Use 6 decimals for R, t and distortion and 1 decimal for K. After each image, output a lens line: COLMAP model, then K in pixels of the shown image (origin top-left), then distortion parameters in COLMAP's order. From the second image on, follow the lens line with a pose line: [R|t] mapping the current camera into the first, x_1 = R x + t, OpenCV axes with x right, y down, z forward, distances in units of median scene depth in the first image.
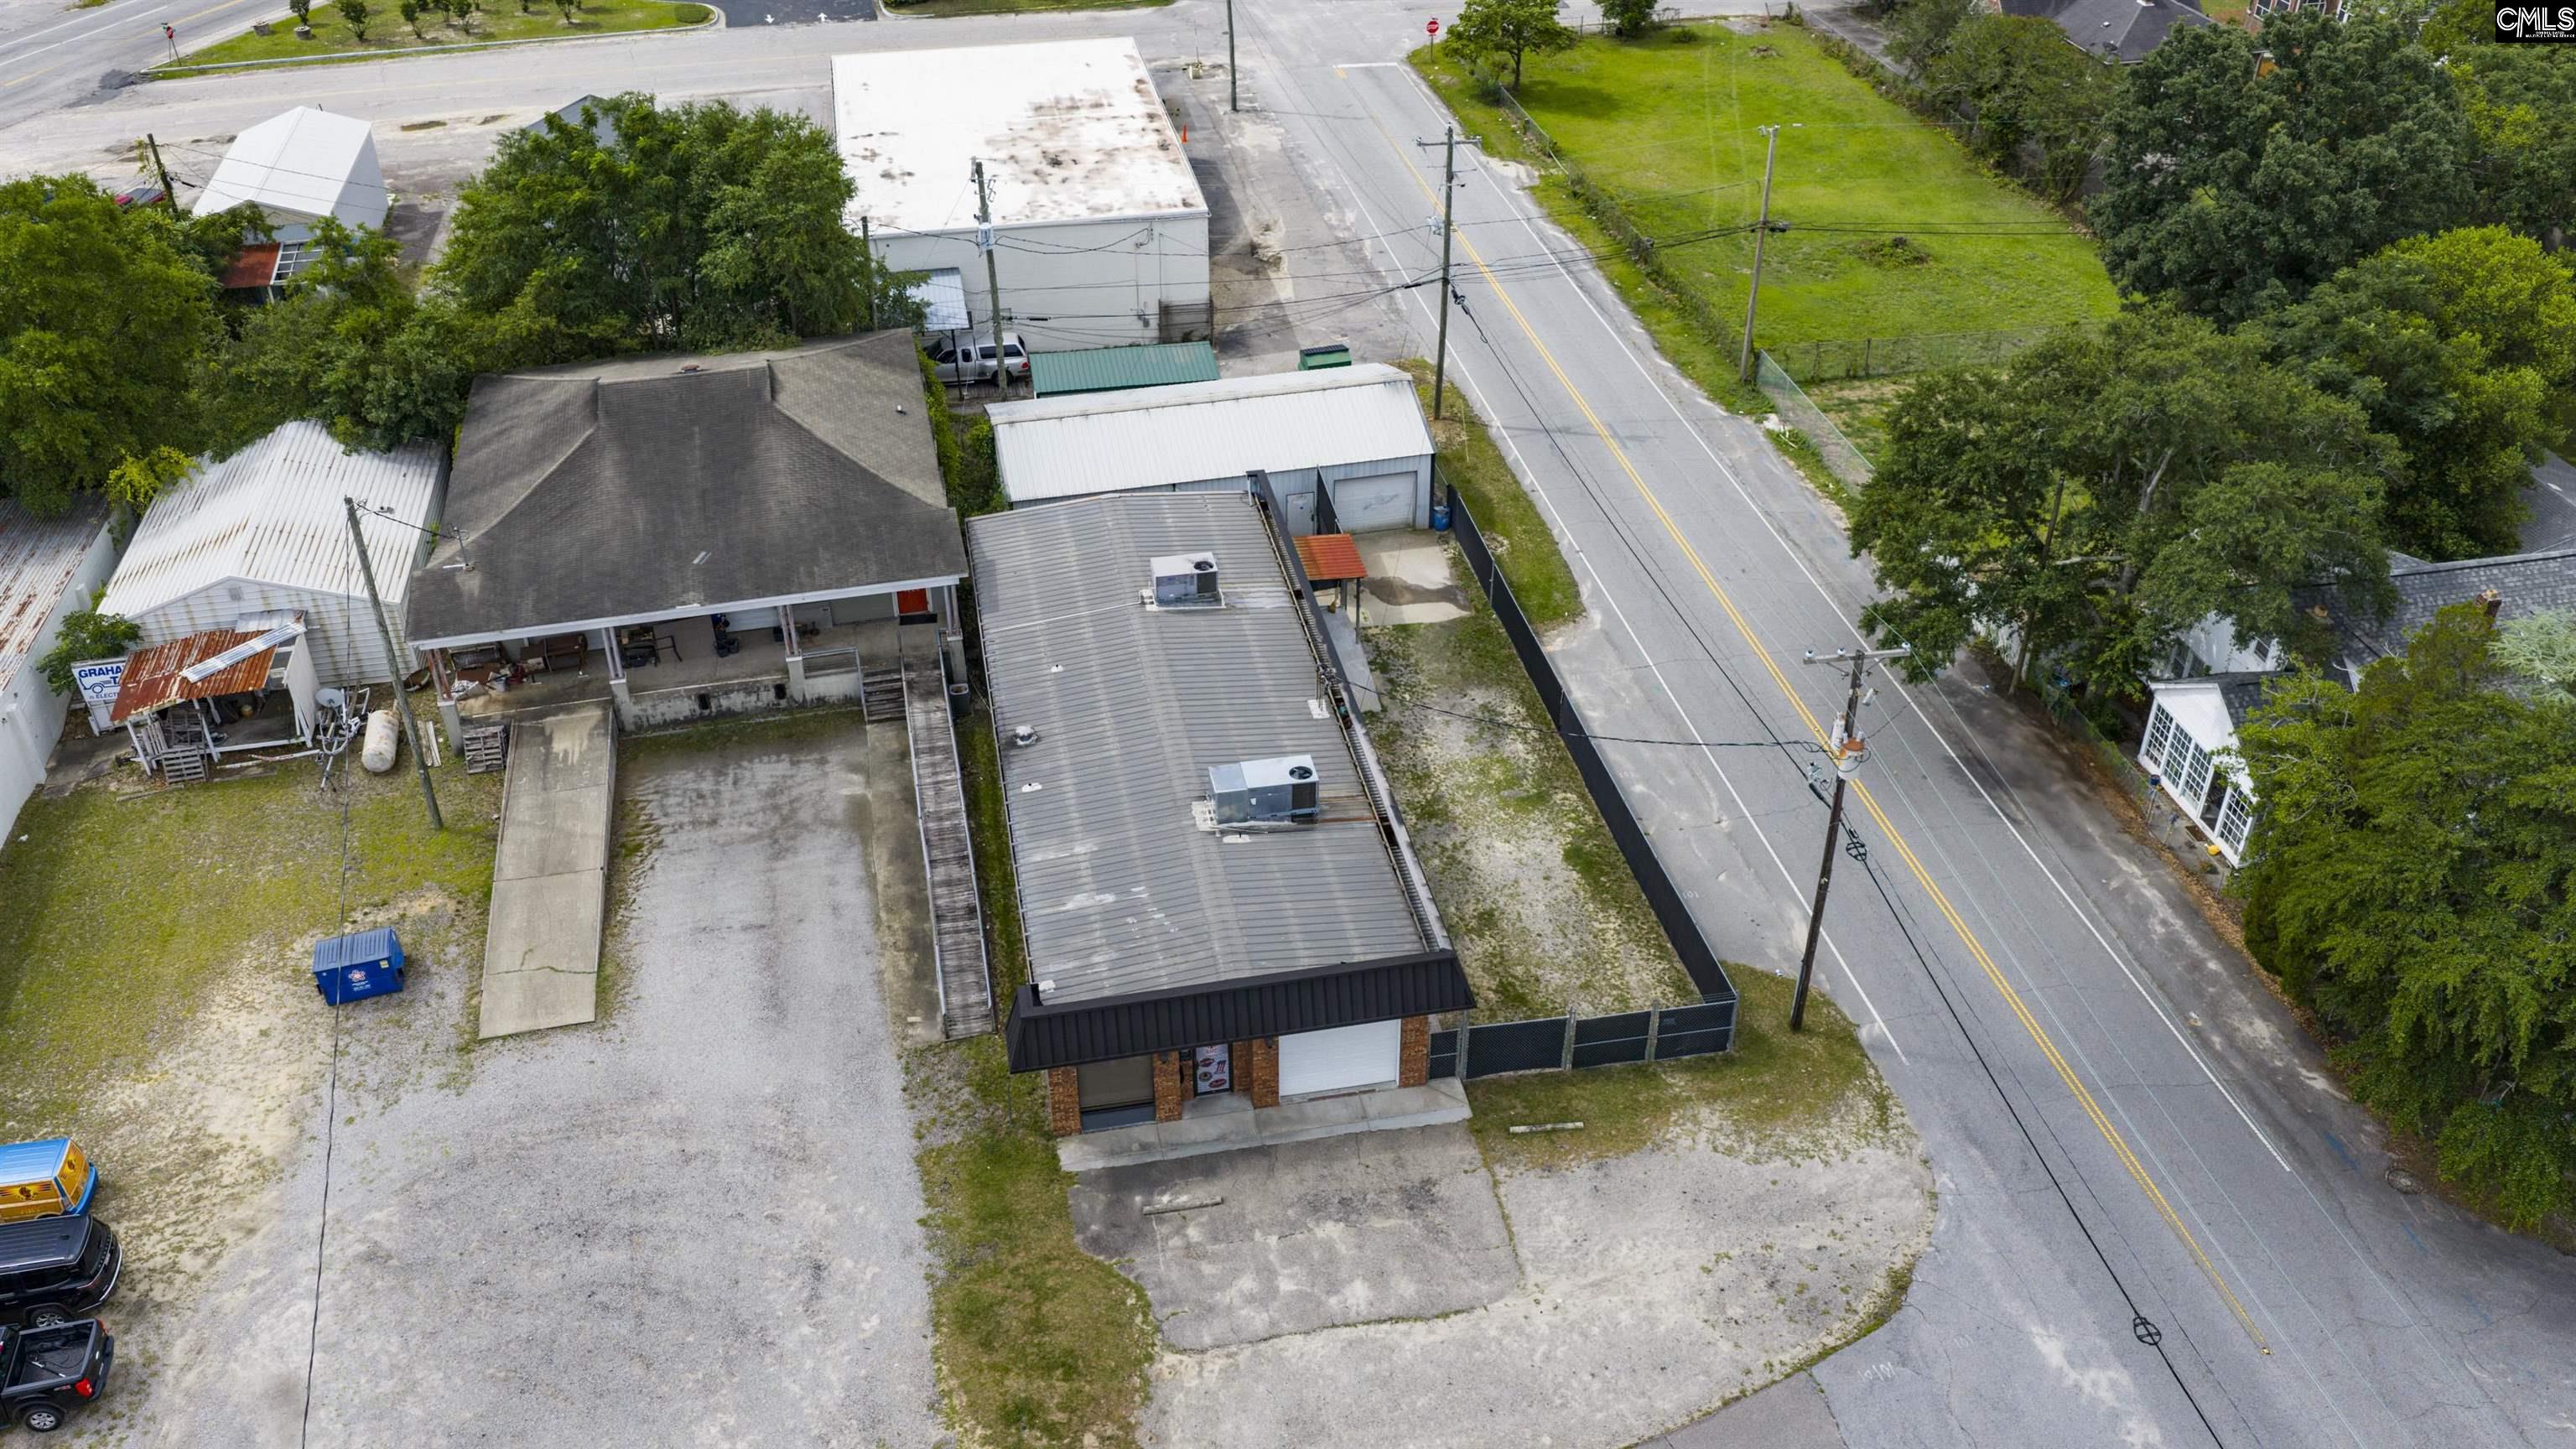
lens RADIAL K [[2123.2, 0, 1293.8], [0, 2123.2, 728.6], [0, 0, 1]] dist [0.029496, -0.068240]
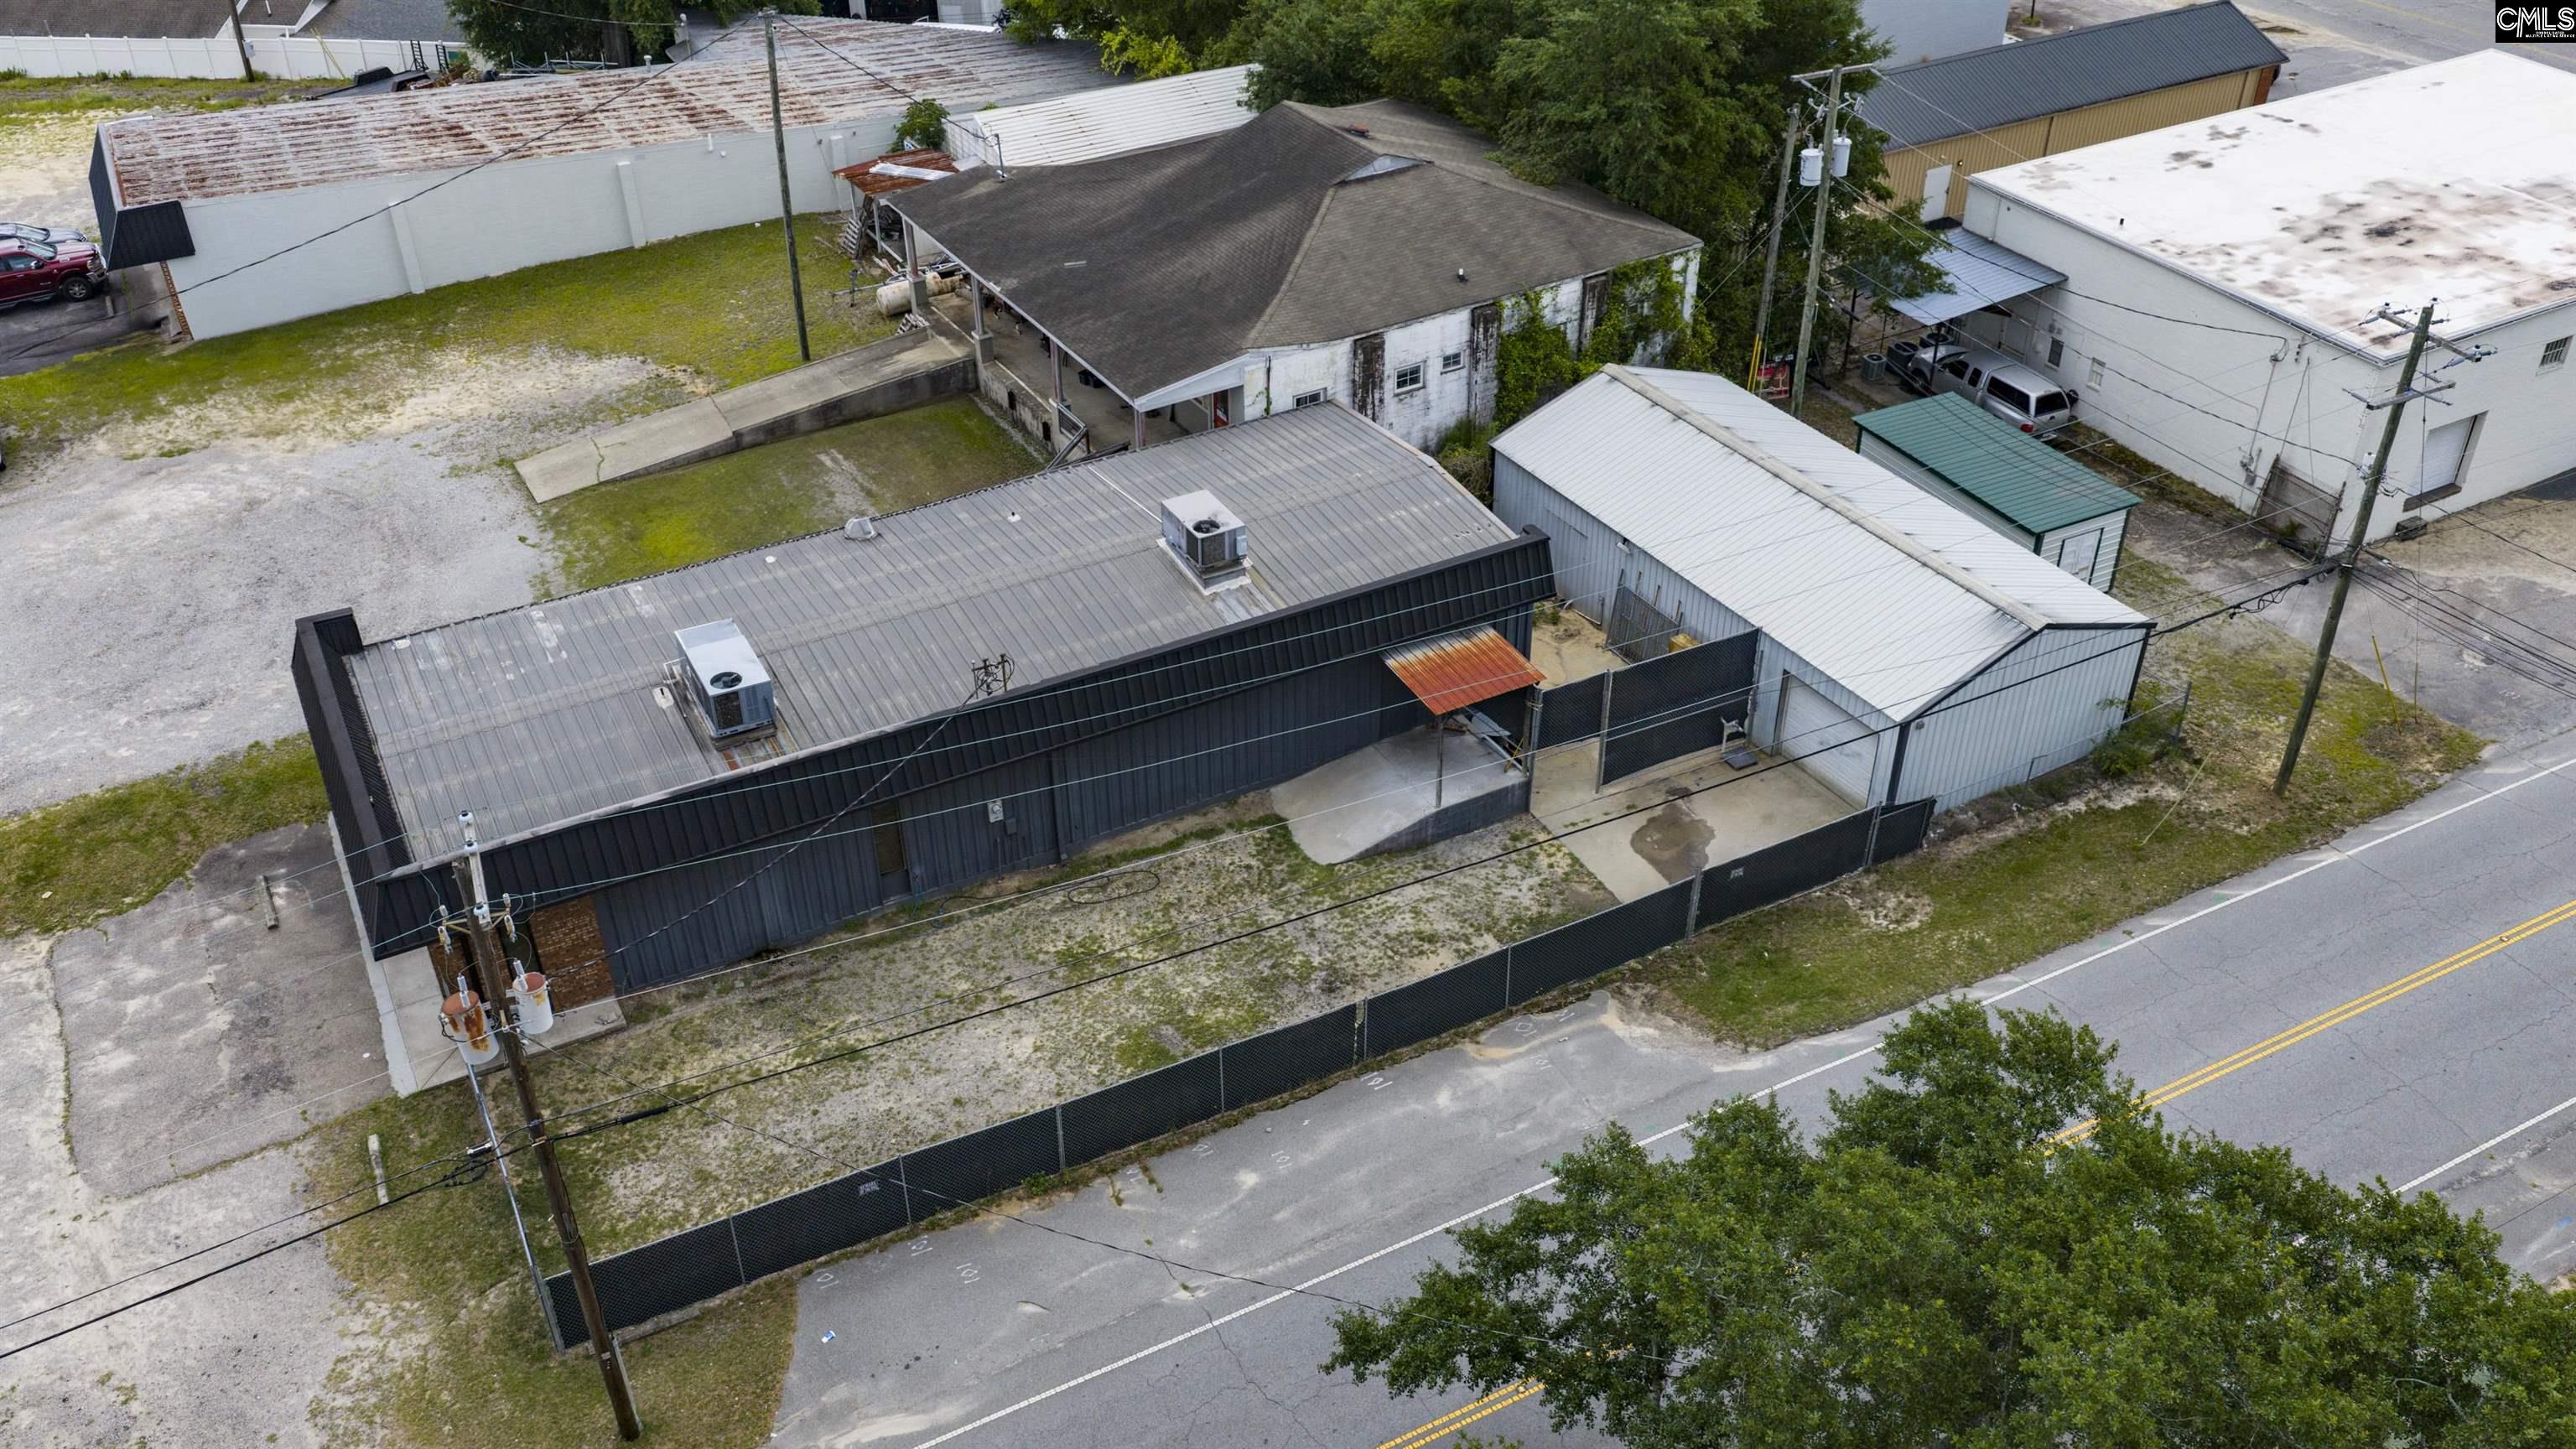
lens RADIAL K [[2129.3, 0, 1285.1], [0, 2129.3, 723.6], [0, 0, 1]] dist [0.025481, -0.056202]
pose [[0.298153, 0.544428, -0.784030, 0.666049], [-0.533373, 0.776212, 0.336166, -0.328891], [0.791592, 0.317952, 0.521814, 0.761773]]
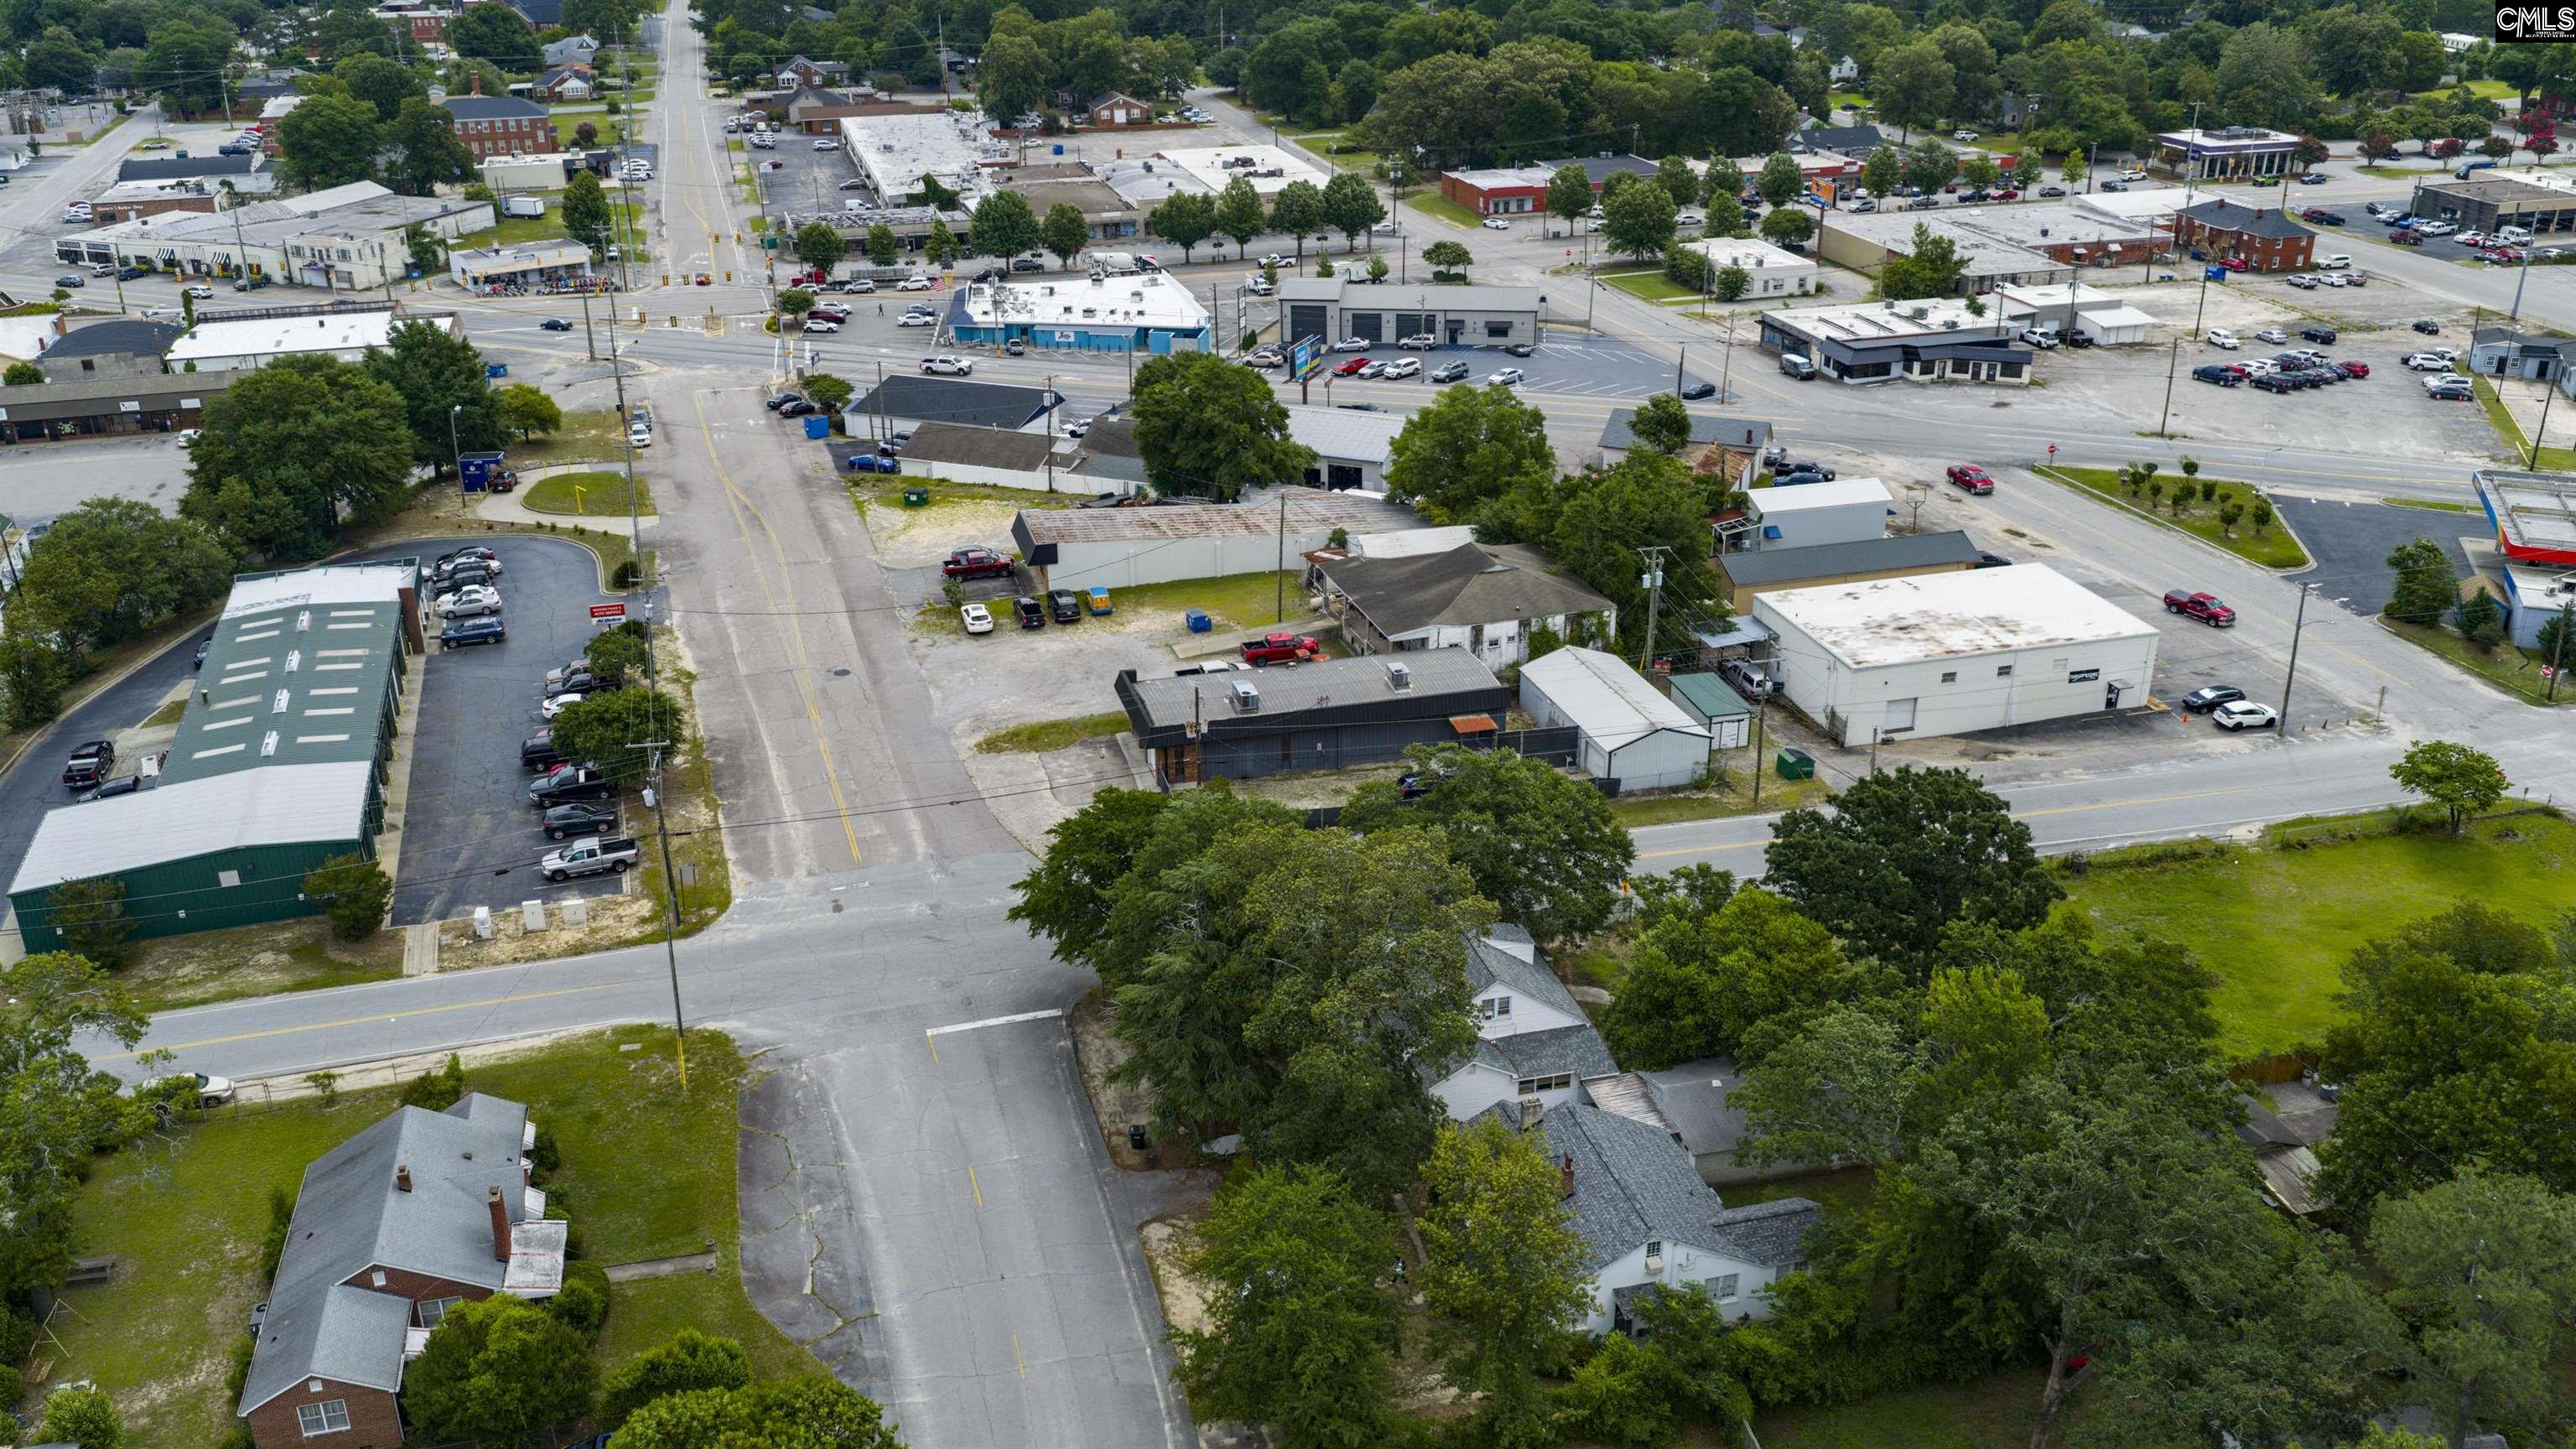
lens RADIAL K [[2123.2, 0, 1293.8], [0, 2123.2, 728.6], [0, 0, 1]] dist [0.029496, -0.068240]
pose [[0.074488, 0.412592, -0.907865, 2.366589], [-0.563916, 0.768282, 0.302889, -0.760031], [0.822466, 0.489399, 0.289895, 0.316332]]
